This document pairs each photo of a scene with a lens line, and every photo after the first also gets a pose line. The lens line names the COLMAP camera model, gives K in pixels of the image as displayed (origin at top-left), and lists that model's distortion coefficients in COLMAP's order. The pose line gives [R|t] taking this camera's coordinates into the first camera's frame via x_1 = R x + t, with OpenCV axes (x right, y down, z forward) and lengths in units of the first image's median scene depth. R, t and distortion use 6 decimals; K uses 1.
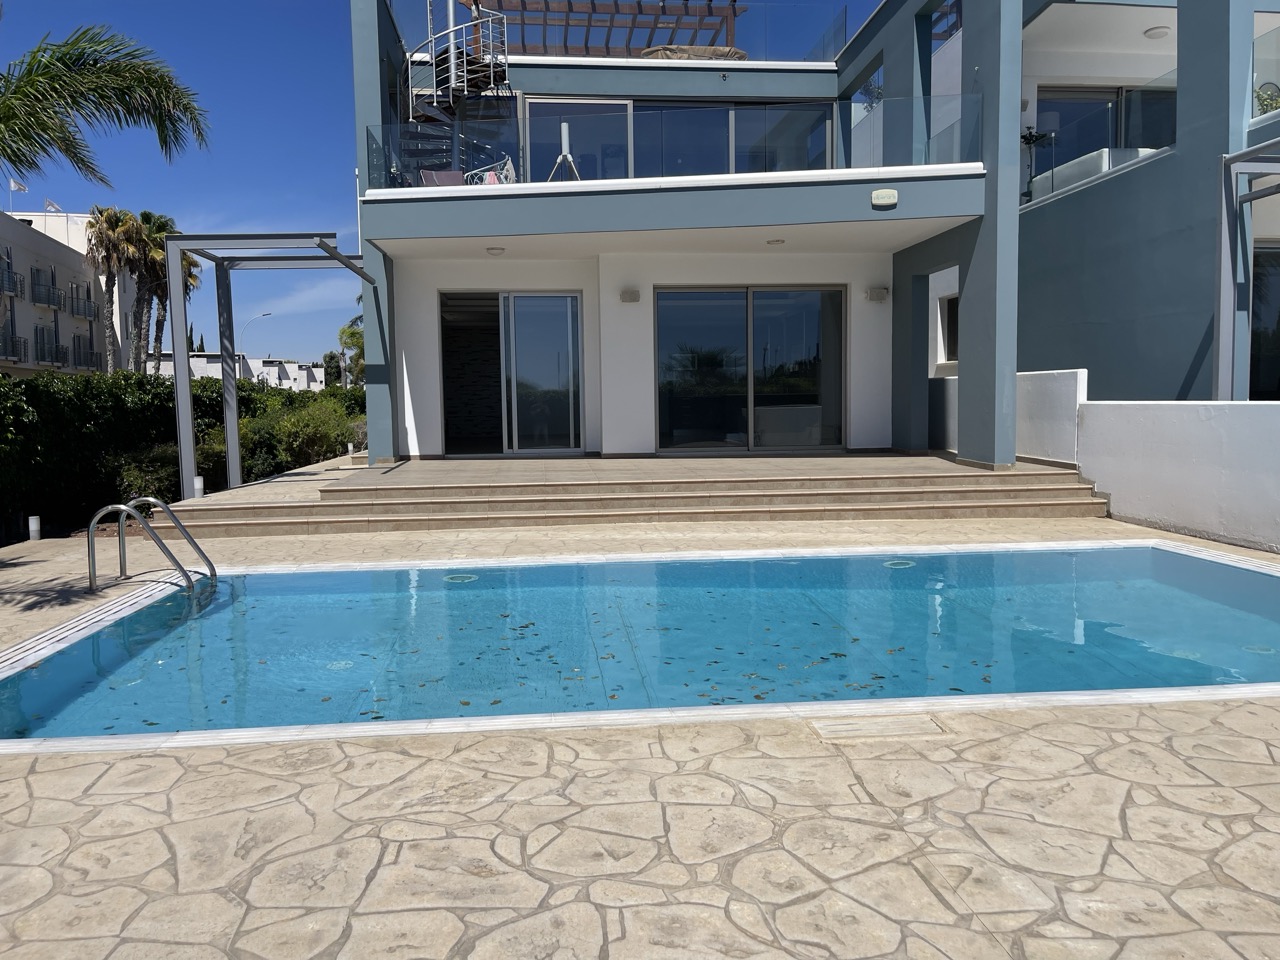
lens RADIAL K [[974.5, 0, 642.0], [0, 974.5, 463.7], [0, 0, 1]] dist [0.064263, -0.079522]
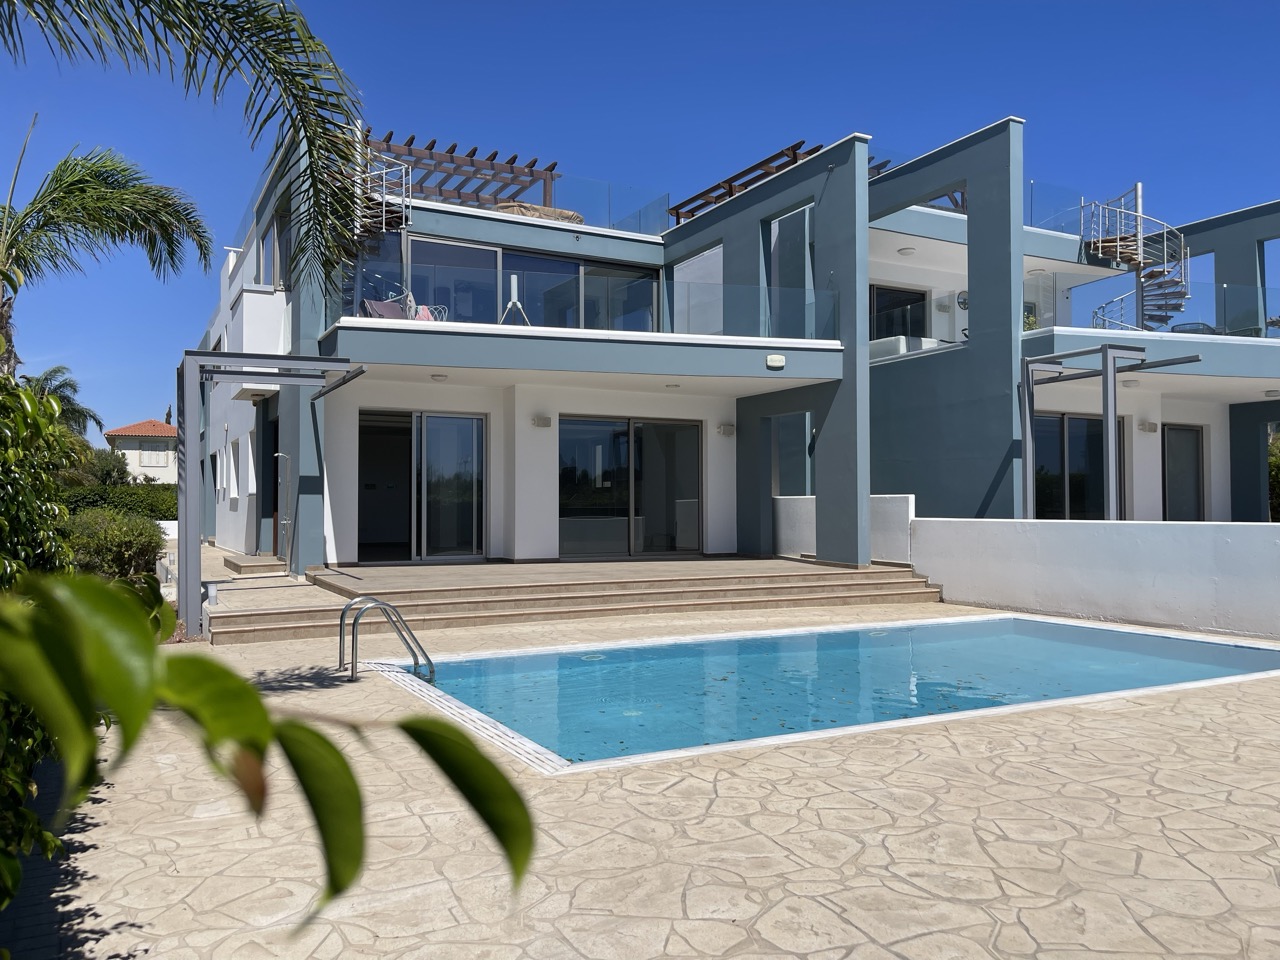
lens RADIAL K [[969.2, 0, 646.5], [0, 969.2, 483.2], [0, 0, 1]] dist [0.079461, -0.109388]
pose [[0.924477, 0.022355, 0.380583, -0.402994], [0.012860, 0.995883, -0.089735, 0.005577], [-0.381022, 0.087853, 0.920383, -0.113446]]
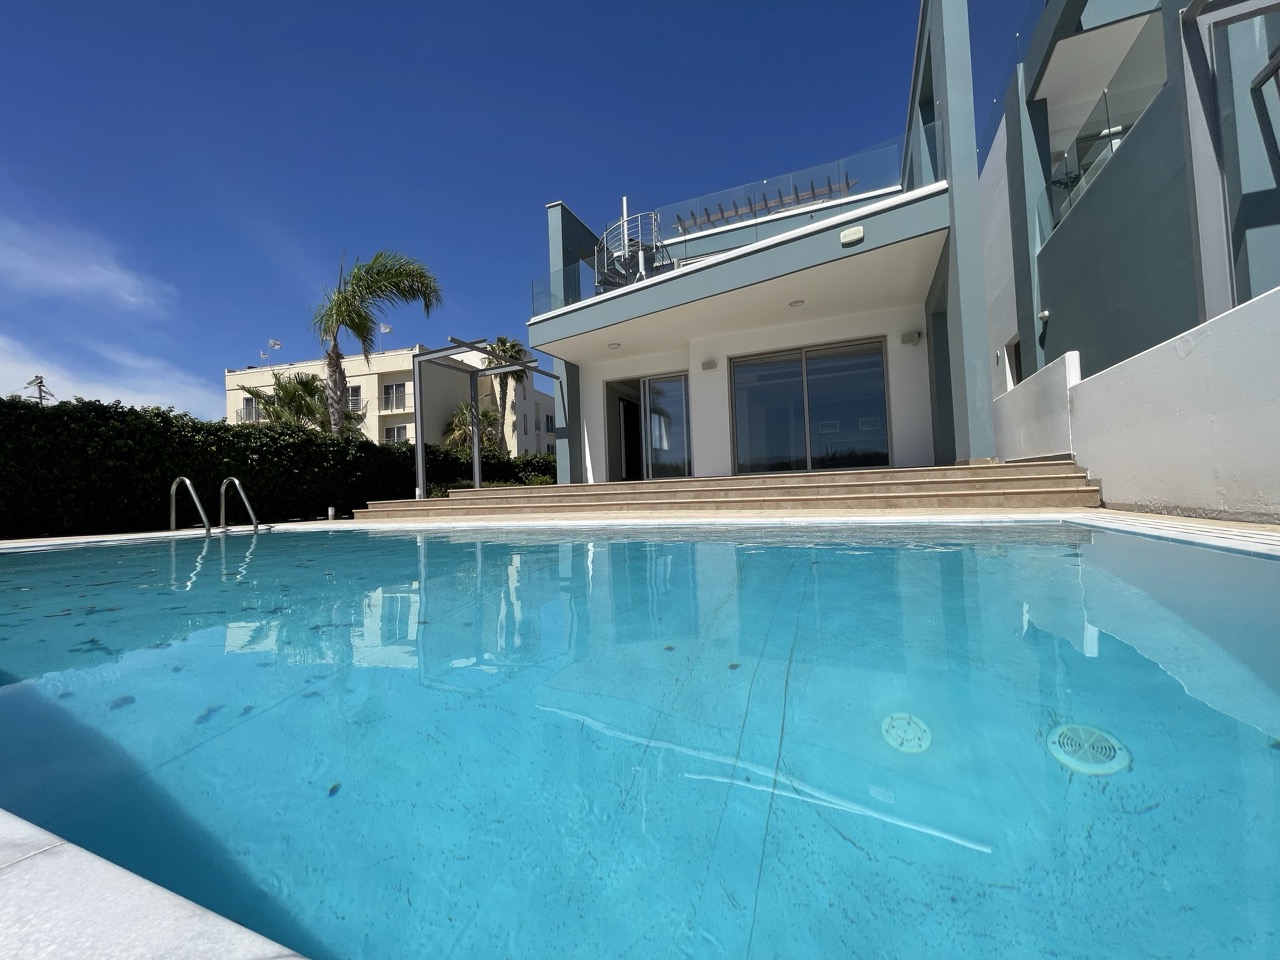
lens RADIAL K [[519.0, 0, 637.2], [0, 519.0, 474.8], [0, 0, 1]] dist [-0.003502, 0.000735]
pose [[0.871172, -0.036579, -0.489613, 0.315679], [-0.005893, 0.996370, -0.084924, 0.062324], [0.490942, 0.076869, 0.867794, 0.371432]]
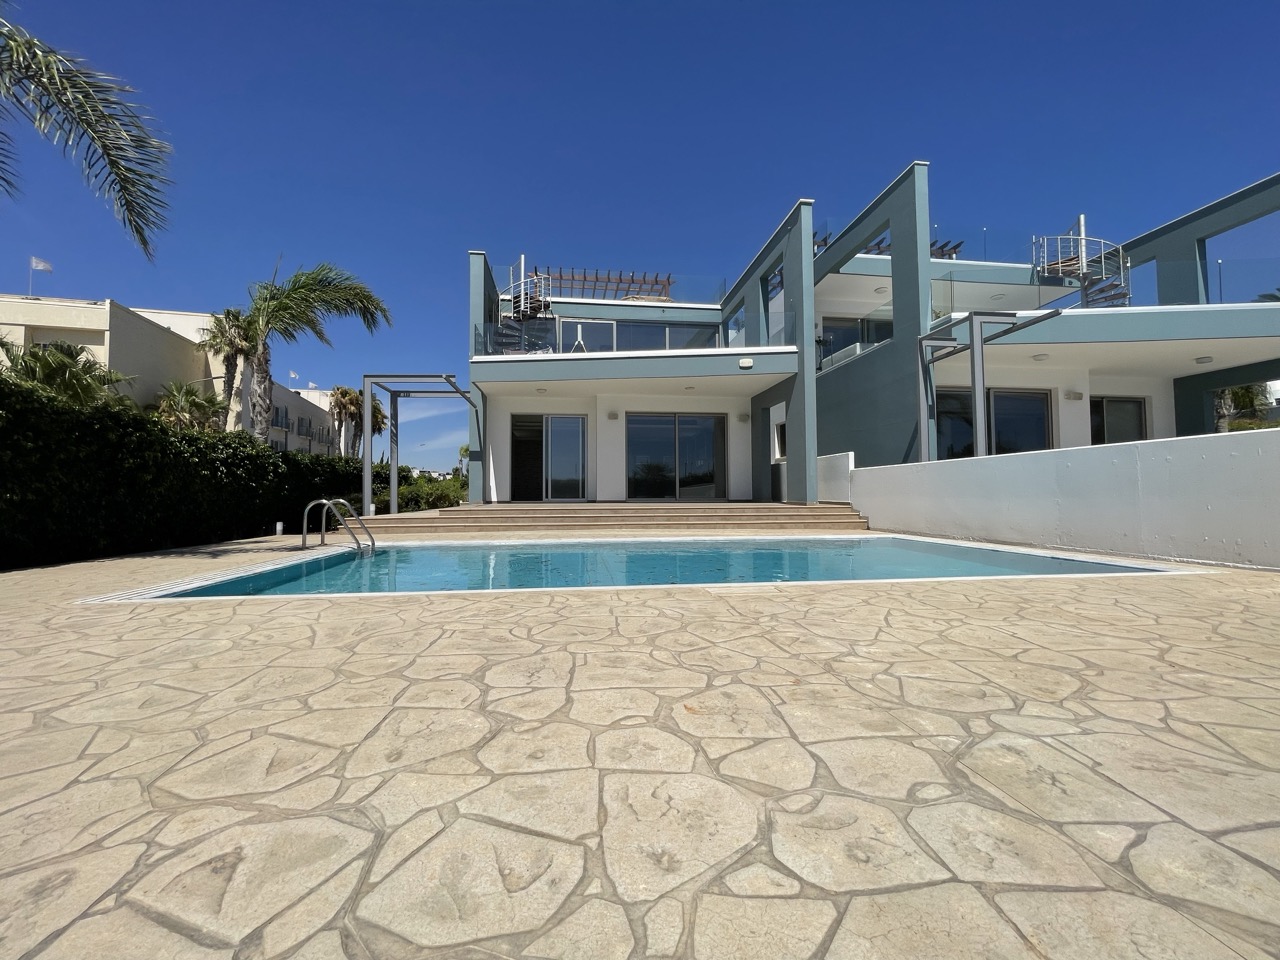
lens RADIAL K [[519.0, 0, 637.2], [0, 519.0, 474.8], [0, 0, 1]] dist [-0.003502, 0.000735]
pose [[0.999515, 0.010381, 0.029359, 0.007740], [-0.007218, 0.994355, -0.105863, 0.054184], [-0.030292, 0.105599, 0.993947, 0.025897]]
